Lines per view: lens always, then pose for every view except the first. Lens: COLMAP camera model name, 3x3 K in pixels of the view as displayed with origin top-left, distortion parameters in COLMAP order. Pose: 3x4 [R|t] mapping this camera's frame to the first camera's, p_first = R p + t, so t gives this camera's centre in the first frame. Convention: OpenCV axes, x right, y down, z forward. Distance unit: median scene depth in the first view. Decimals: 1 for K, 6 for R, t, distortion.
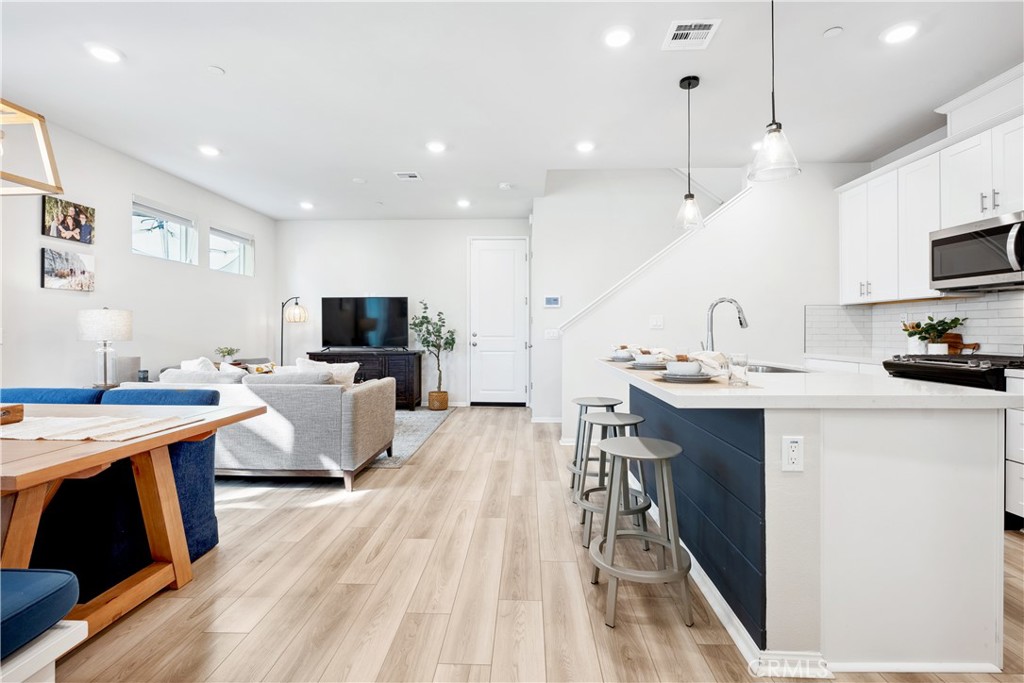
lens RADIAL K [[467.7, 0, 517.9], [0, 467.7, 331.8], [0, 0, 1]] dist [-0.016401, 0.002311]
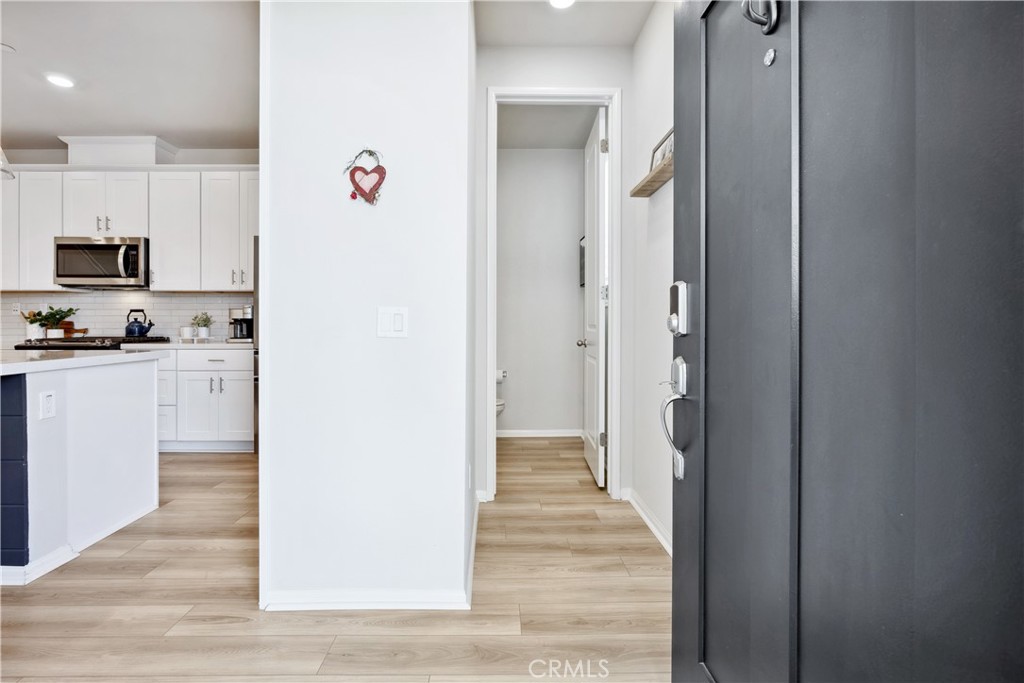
lens RADIAL K [[467.7, 0, 506.7], [0, 467.7, 321.4], [0, 0, 1]] dist [-0.016401, 0.002311]
pose [[-0.056545, 0.005294, 0.998386, -0.375038], [0.005011, 0.999975, -0.005019, 0.017967], [-0.998387, 0.004720, -0.056570, -0.110244]]
